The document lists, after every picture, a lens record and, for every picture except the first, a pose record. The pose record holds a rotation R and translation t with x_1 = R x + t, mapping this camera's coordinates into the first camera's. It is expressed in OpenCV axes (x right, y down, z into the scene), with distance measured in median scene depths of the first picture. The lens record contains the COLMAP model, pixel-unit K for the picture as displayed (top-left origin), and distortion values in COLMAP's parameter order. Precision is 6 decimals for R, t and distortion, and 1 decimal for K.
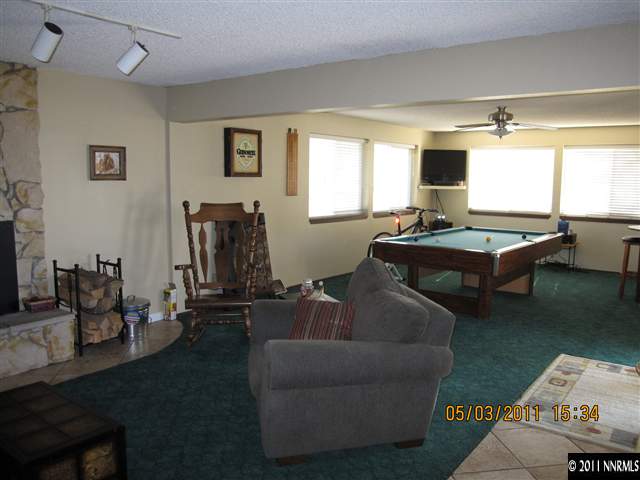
lens RADIAL K [[532.6, 0, 320.6], [0, 532.6, 245.2], [0, 0, 1]] dist [-0.076621, 0.054416]
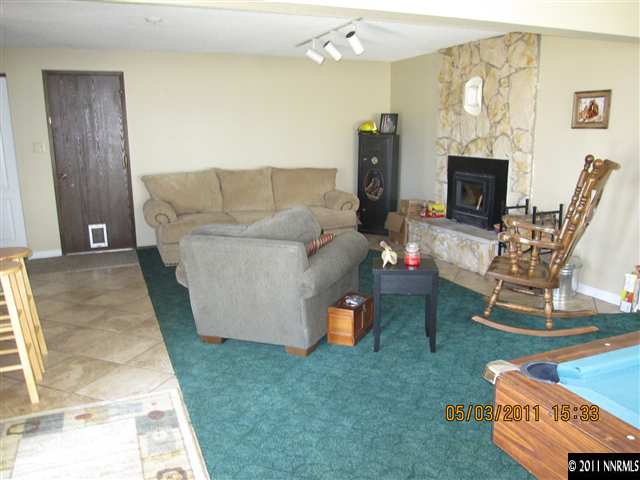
lens RADIAL K [[532.6, 0, 318.8], [0, 532.6, 240.9], [0, 0, 1]] dist [-0.076621, 0.054416]
pose [[-0.512691, 0.169931, -0.841589, 0.652912], [-0.113631, 0.958165, 0.262693, -0.123248], [0.851021, 0.230311, -0.471933, 1.088818]]
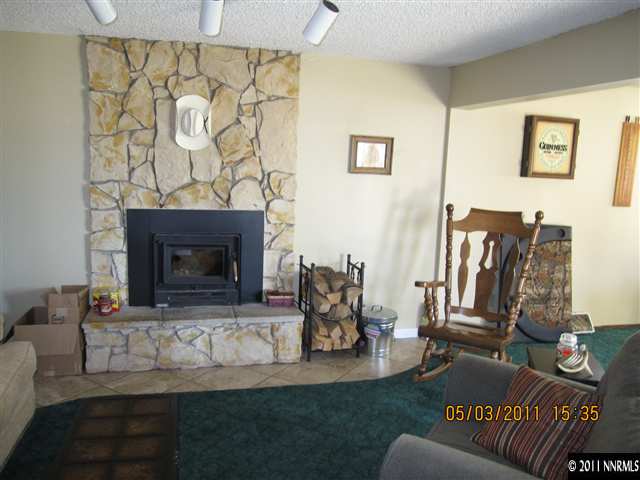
lens RADIAL K [[532.6, 0, 324.0], [0, 532.6, 244.4], [0, 0, 1]] dist [-0.076621, 0.054416]
pose [[0.781608, 0.120193, -0.612081, 0.107450], [-0.115293, 0.992190, 0.047609, -0.038858], [0.613023, 0.033357, 0.789361, 0.239303]]
